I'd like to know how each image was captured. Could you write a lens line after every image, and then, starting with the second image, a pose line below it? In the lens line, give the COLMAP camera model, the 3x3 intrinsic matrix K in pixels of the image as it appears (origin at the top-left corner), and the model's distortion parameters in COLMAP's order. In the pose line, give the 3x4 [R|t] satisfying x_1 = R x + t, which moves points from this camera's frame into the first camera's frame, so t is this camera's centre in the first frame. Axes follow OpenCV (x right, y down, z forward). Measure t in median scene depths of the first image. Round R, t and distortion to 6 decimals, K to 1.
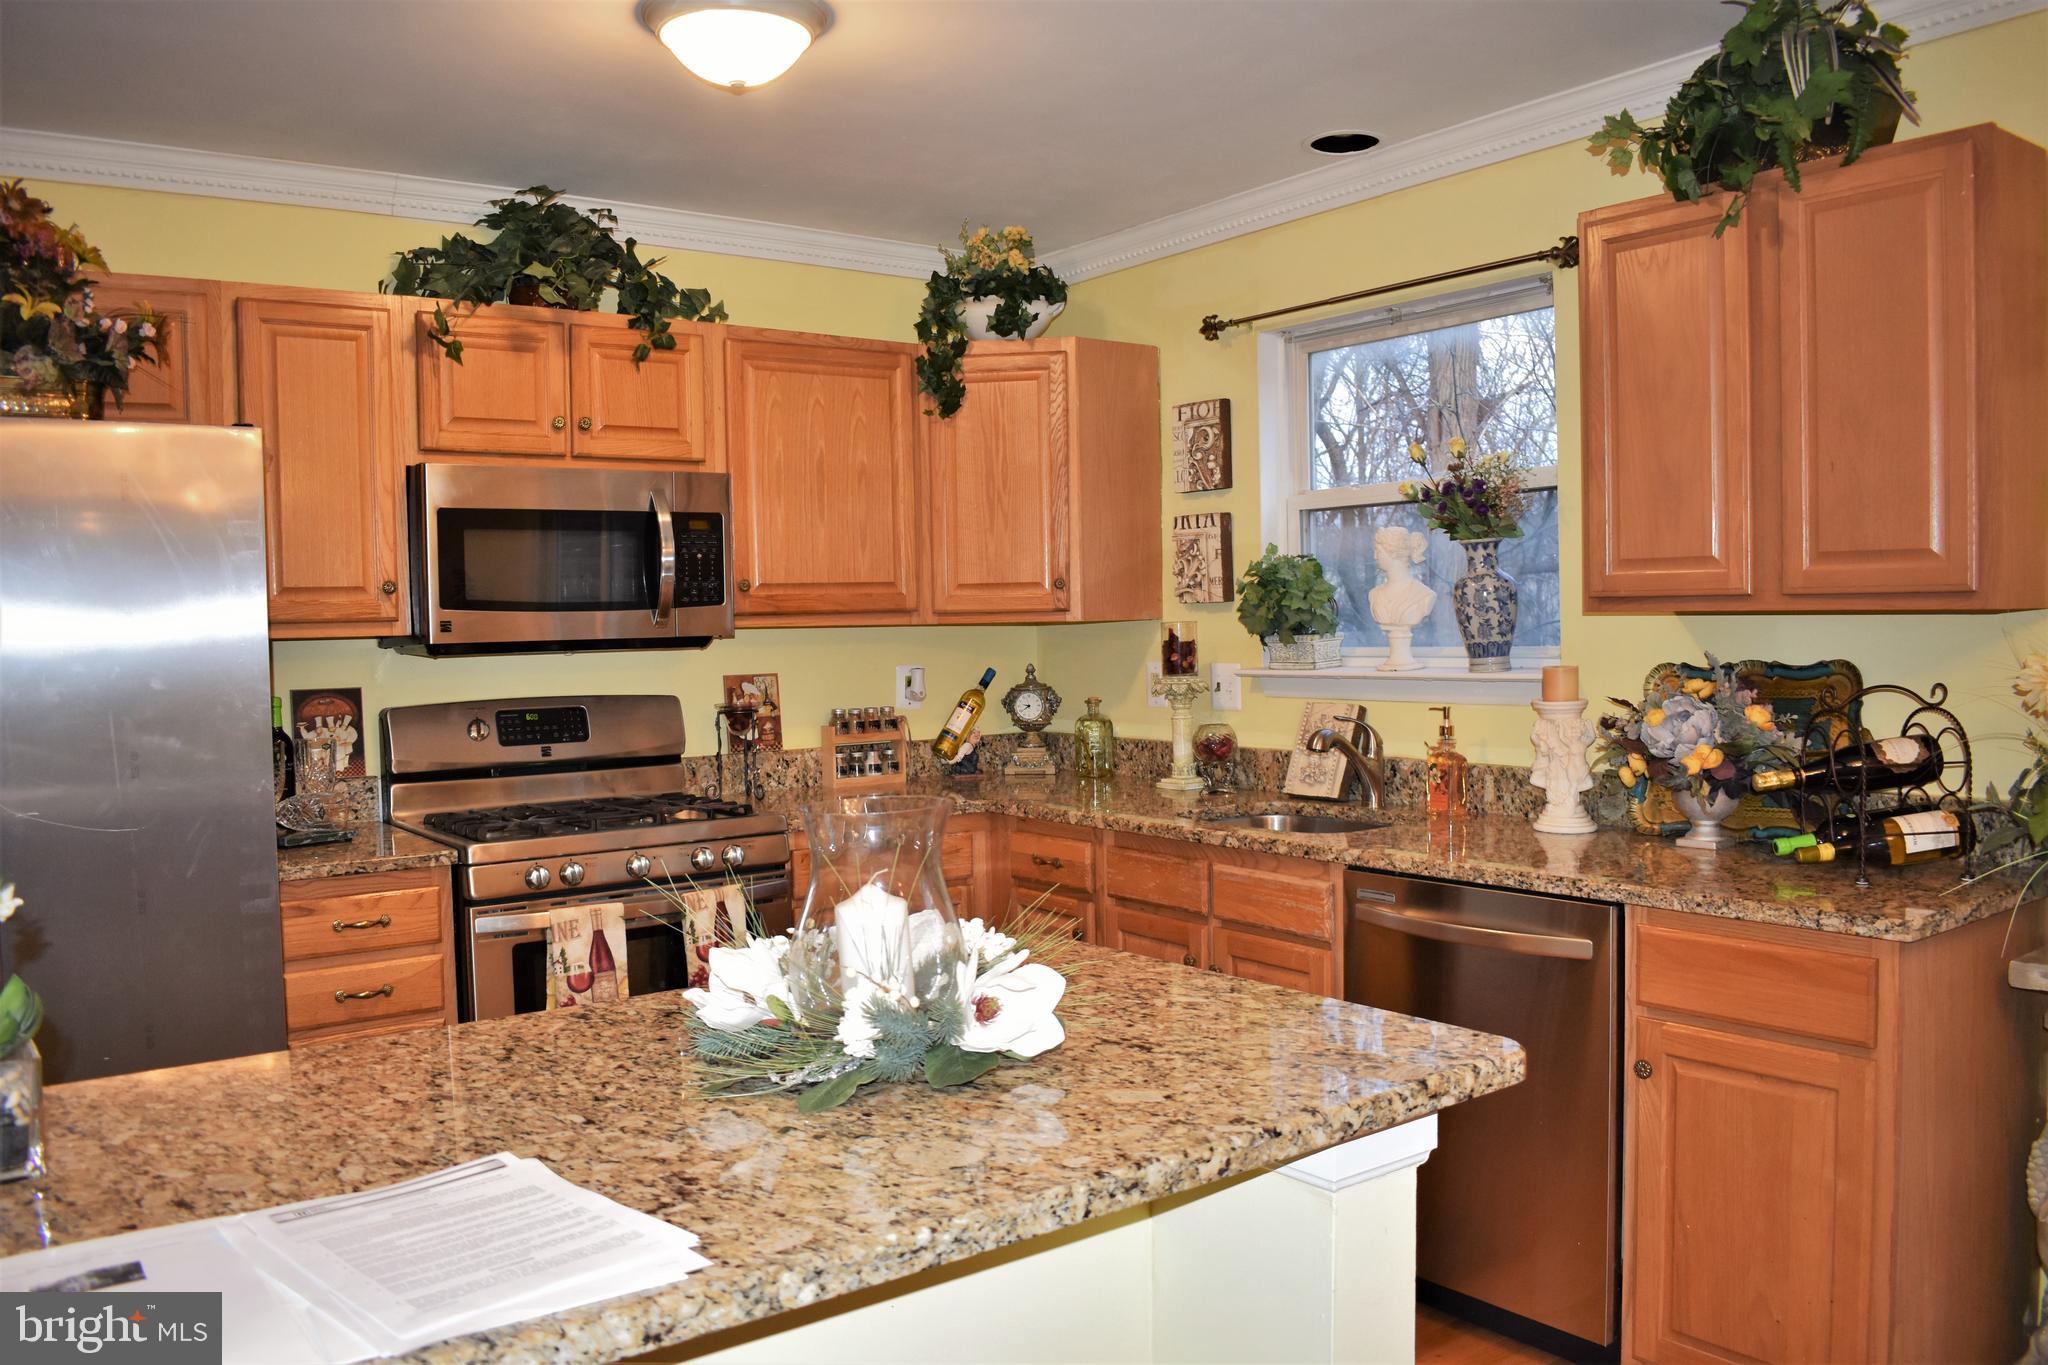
lens RADIAL K [[1606.0, 0, 1017.9], [0, 1606.0, 682.5], [0, 0, 1]] dist [-0.082720, 0.007573]
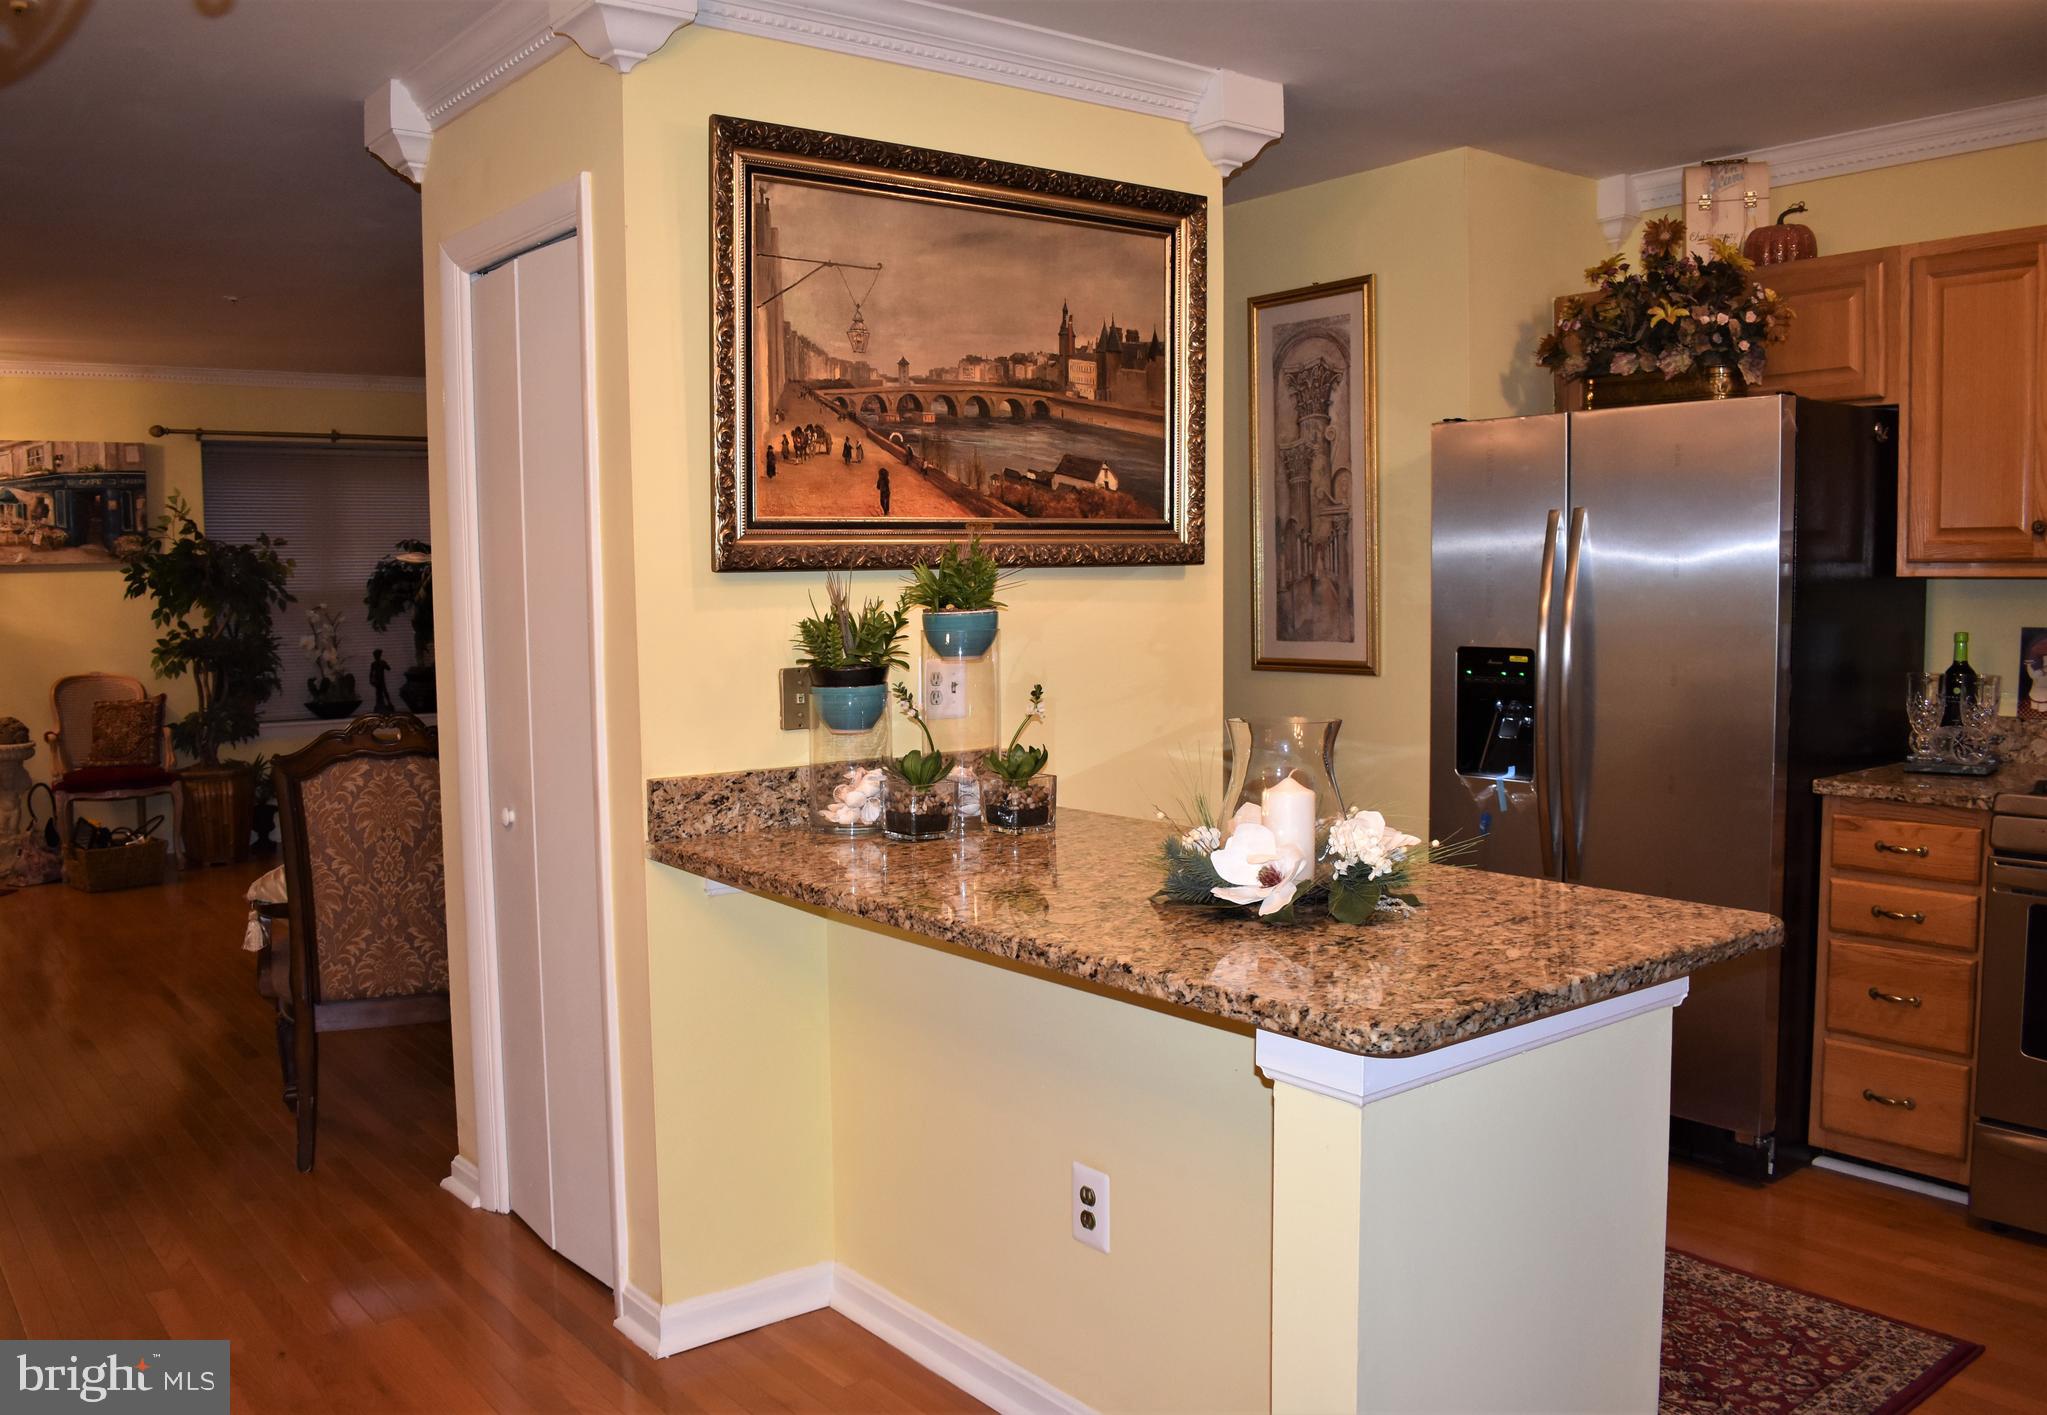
lens RADIAL K [[1676.2, 0, 1024.0], [0, 1676.2, 704.2], [0, 0, 1]] dist [-0.001550, -0.000842]
pose [[0.014892, 0.089416, -0.995883, 0.863611], [-0.027779, 0.995646, 0.088979, -0.034263], [0.999503, 0.026340, 0.017311, 0.495194]]
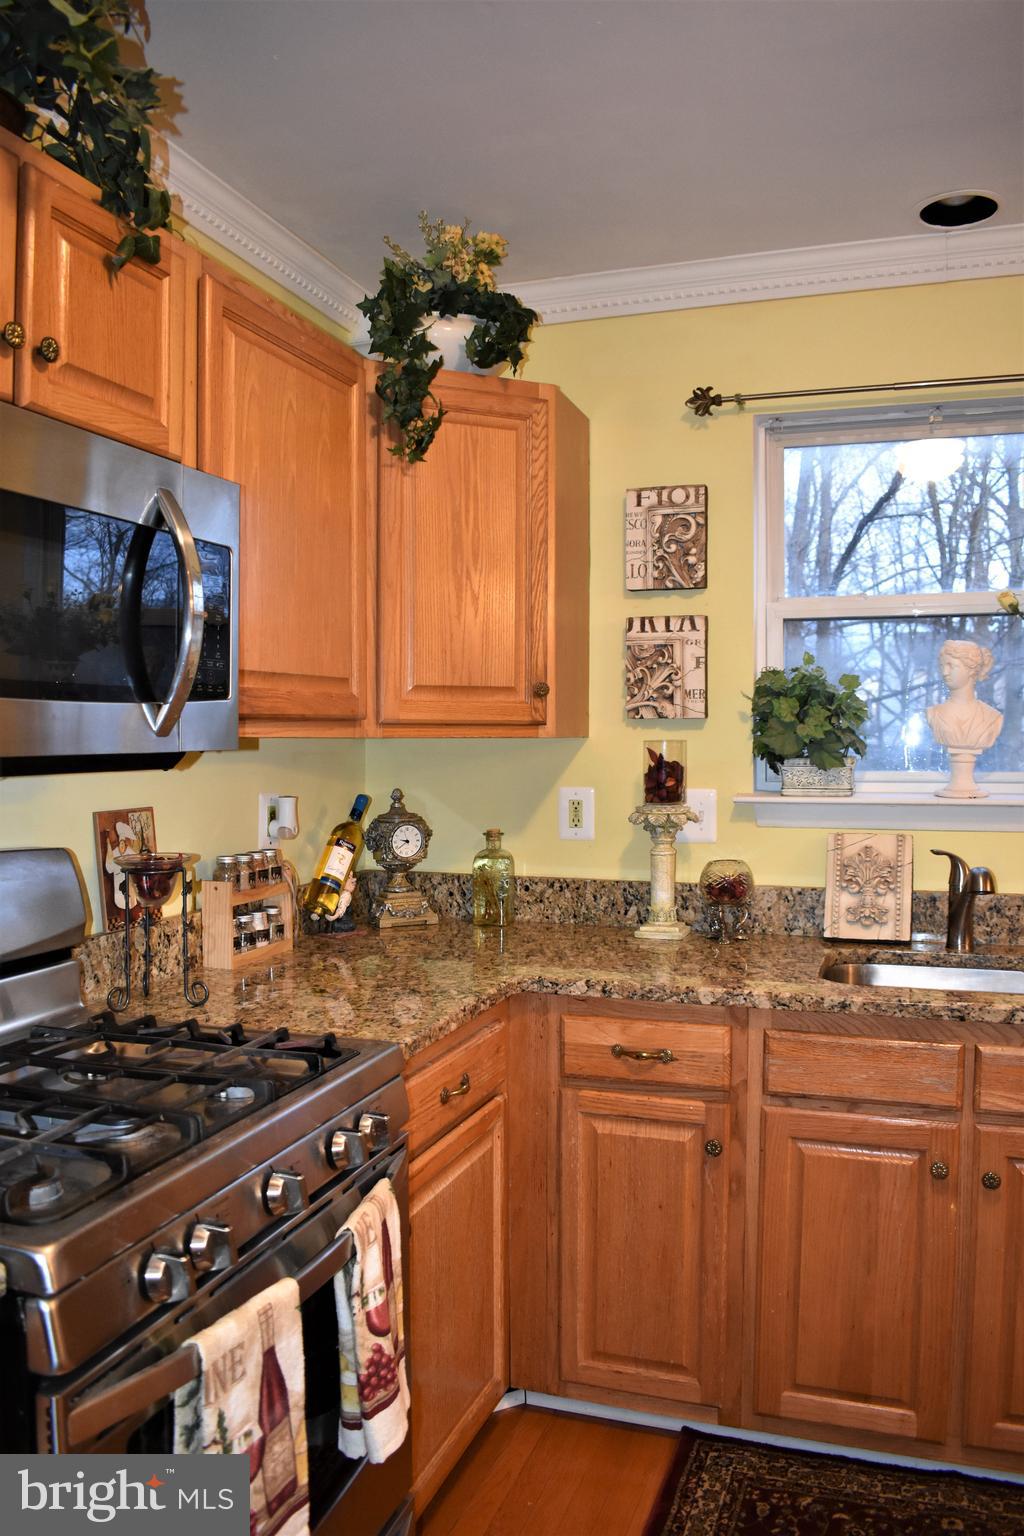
lens RADIAL K [[1204.5, 0, 518.3], [0, 1204.5, 770.0], [0, 0, 1]] dist [-0.082720, 0.007573]
pose [[0.828267, 0.002437, 0.560328, -0.314947], [0.007636, 0.999849, -0.015636, -0.012664], [-0.560281, 0.017230, 0.828123, 0.511297]]
